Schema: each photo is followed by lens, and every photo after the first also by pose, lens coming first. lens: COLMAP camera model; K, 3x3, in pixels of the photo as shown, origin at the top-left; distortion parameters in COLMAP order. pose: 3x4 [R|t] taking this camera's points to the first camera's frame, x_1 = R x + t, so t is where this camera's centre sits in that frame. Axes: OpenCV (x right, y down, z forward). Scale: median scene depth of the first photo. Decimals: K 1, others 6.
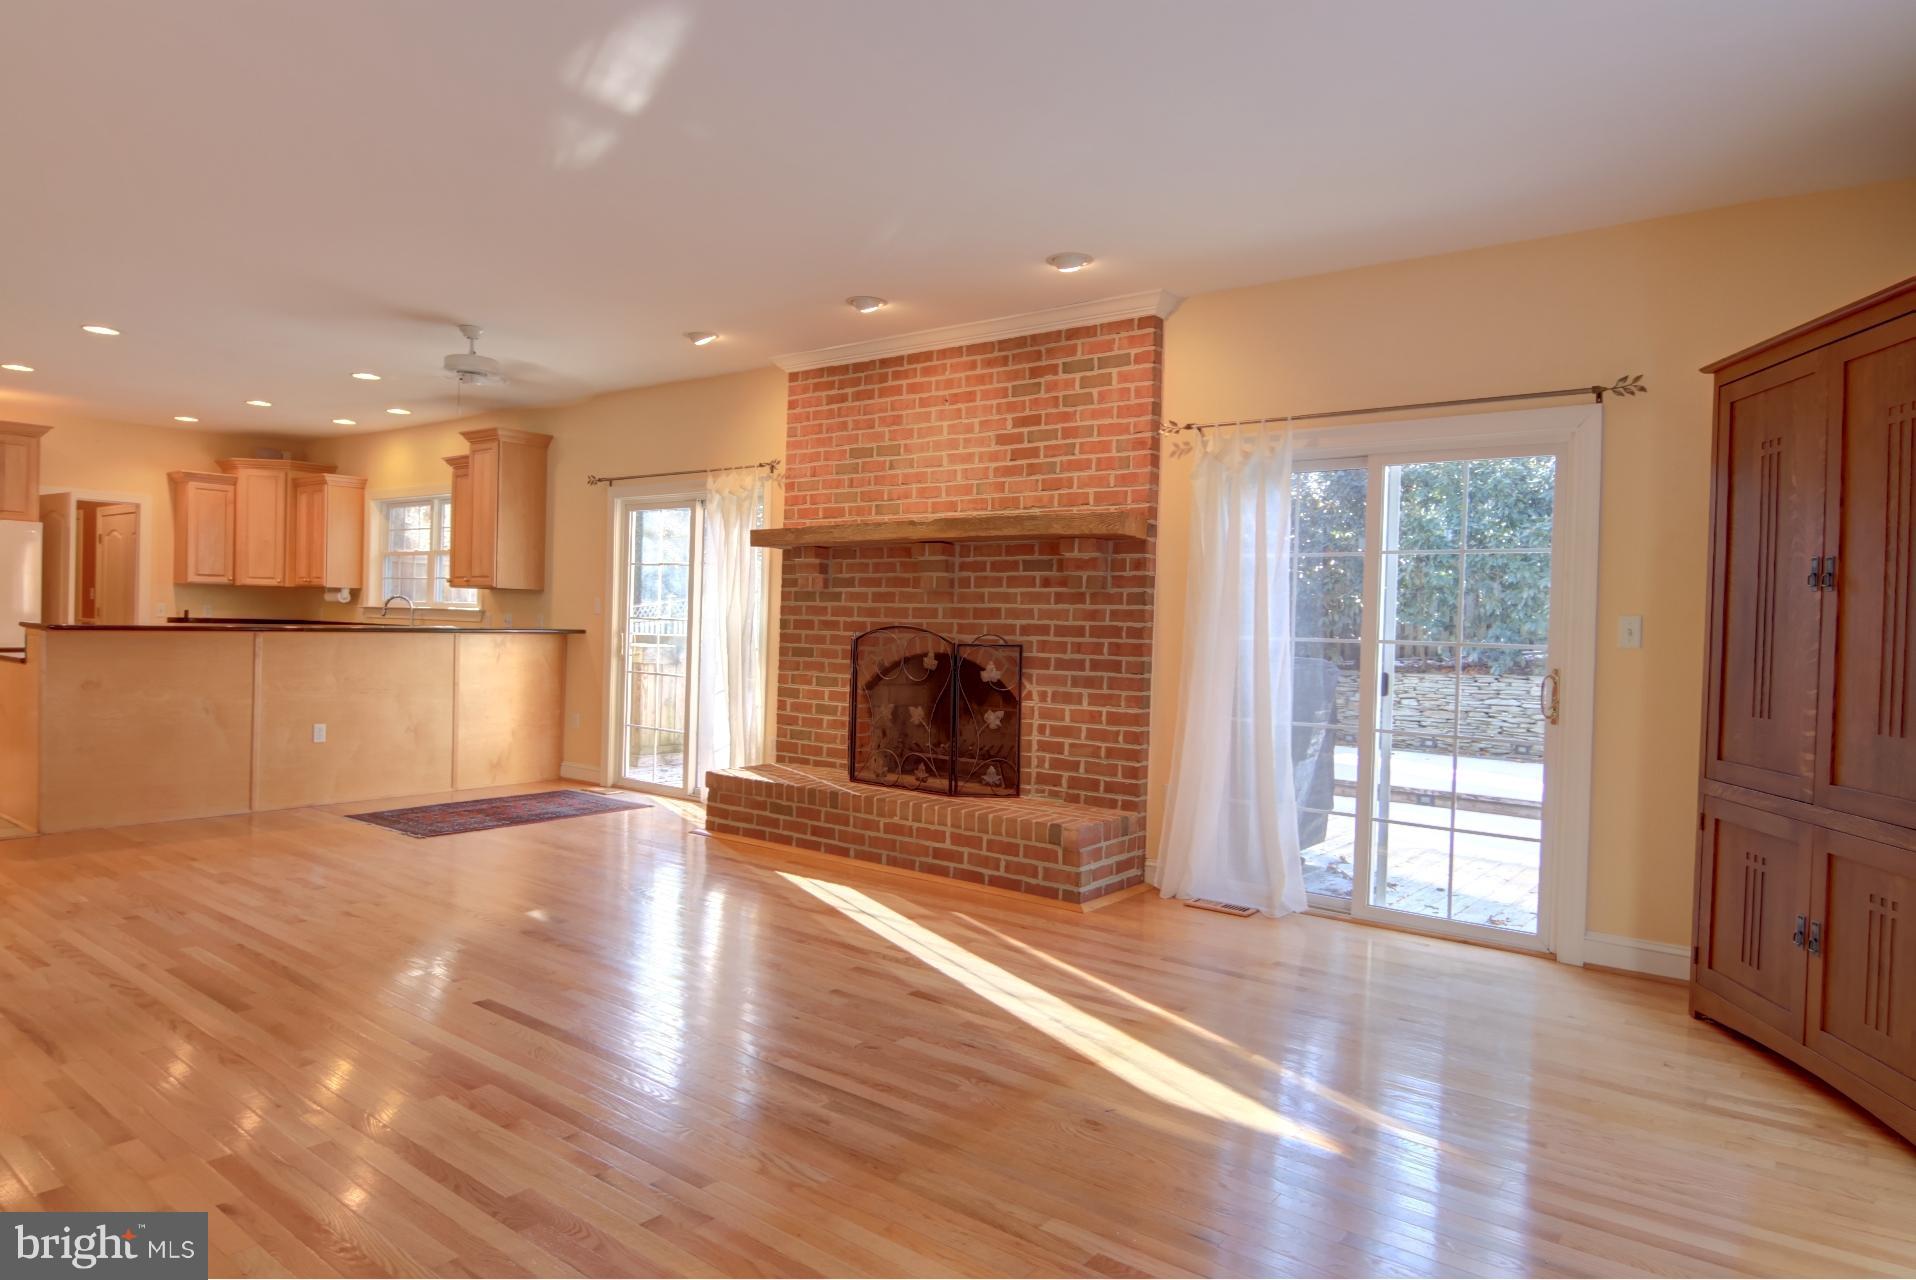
lens RADIAL K [[1134.6, 0, 958.0], [0, 1134.6, 640.0], [0, 0, 1]] dist [0.019322, -0.033512]
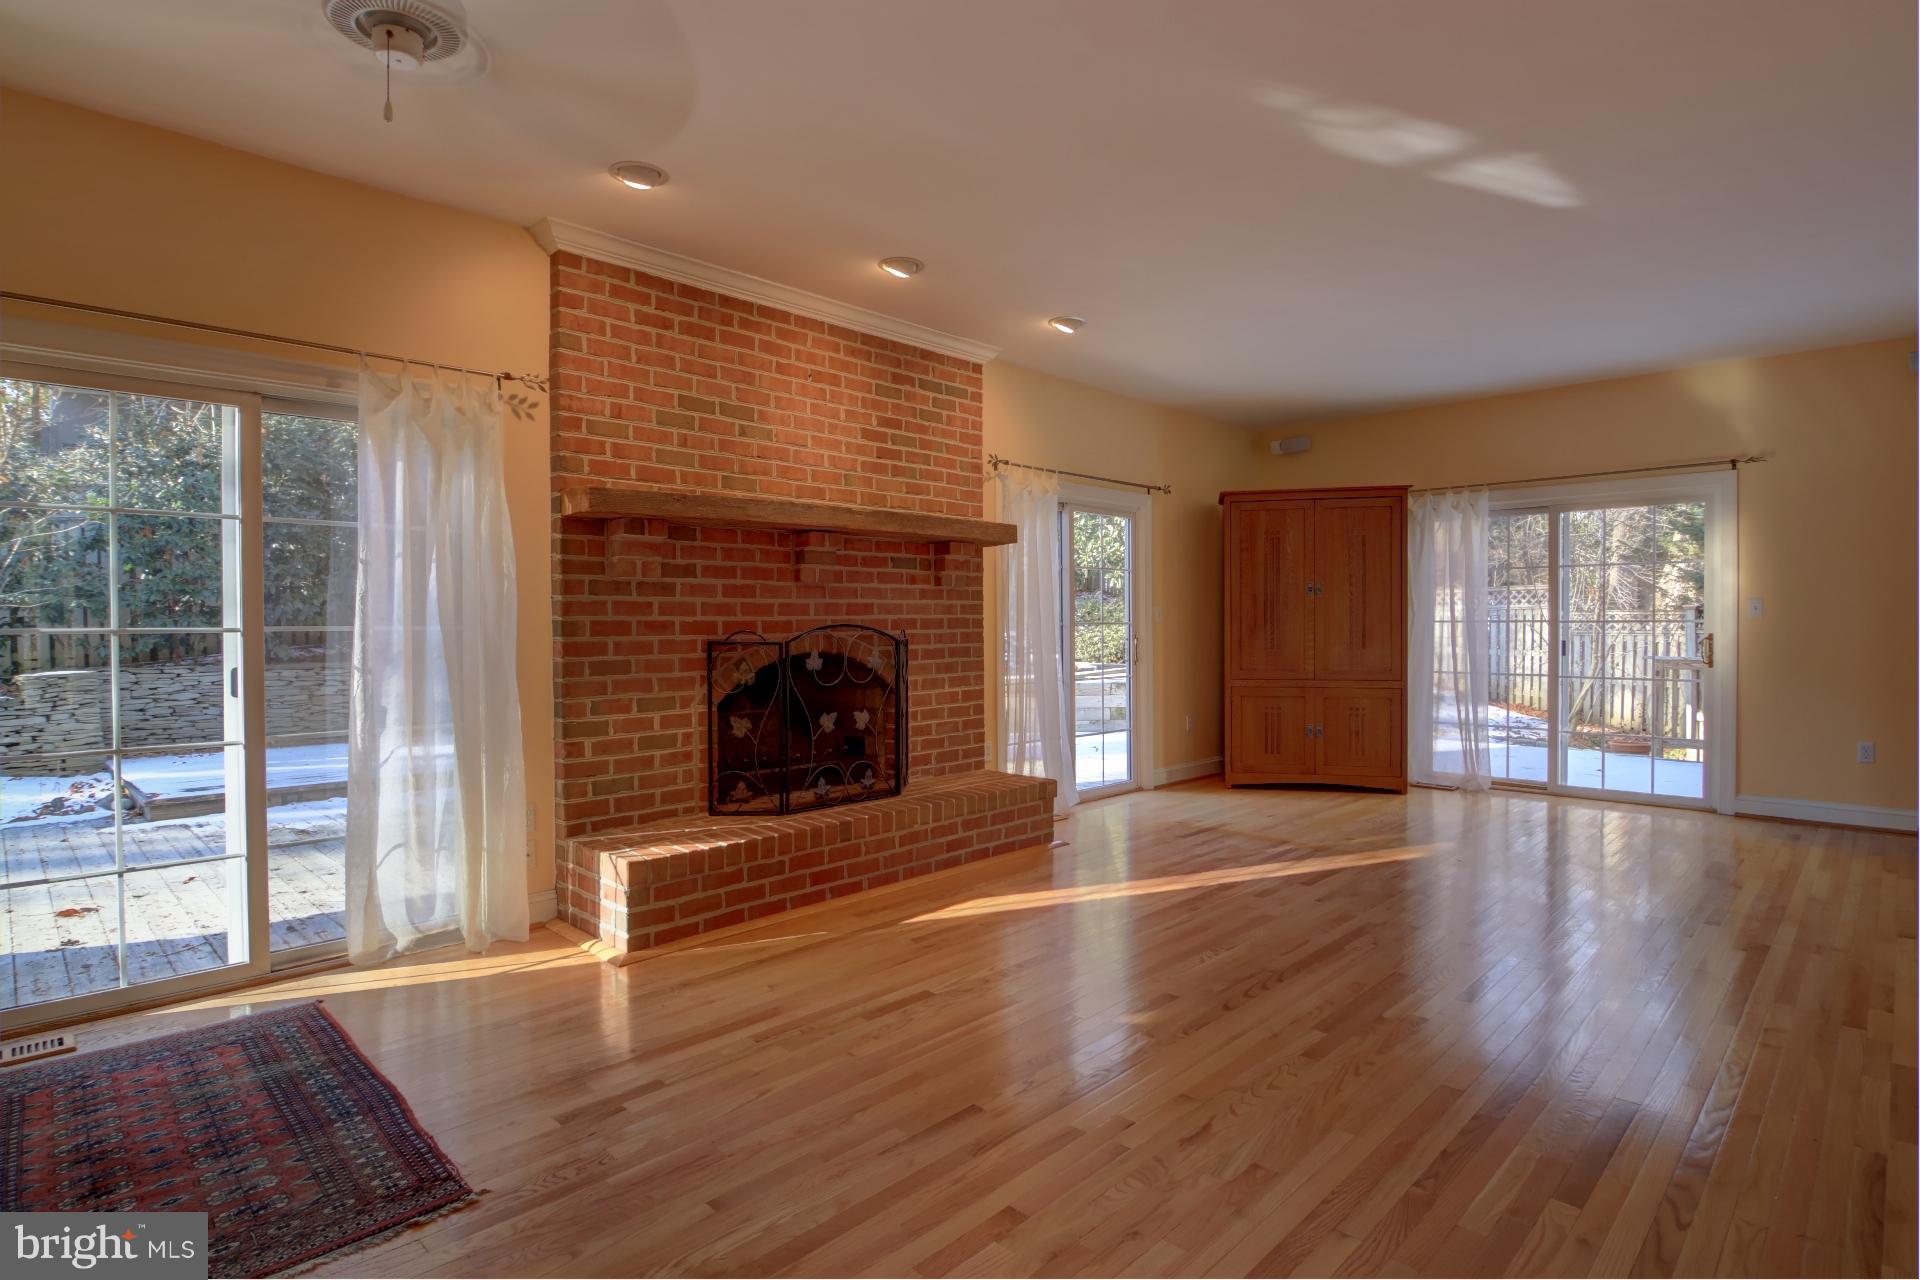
lens RADIAL K [[973.5, 0, 960.0], [0, 973.5, 640.0], [0, 0, 1]] dist [-0.001356, -0.014357]
pose [[0.115493, -0.048178, 0.992139, -0.758629], [0.020436, 0.998727, 0.046119, -0.031837], [-0.993098, 0.014949, 0.116330, 0.770517]]
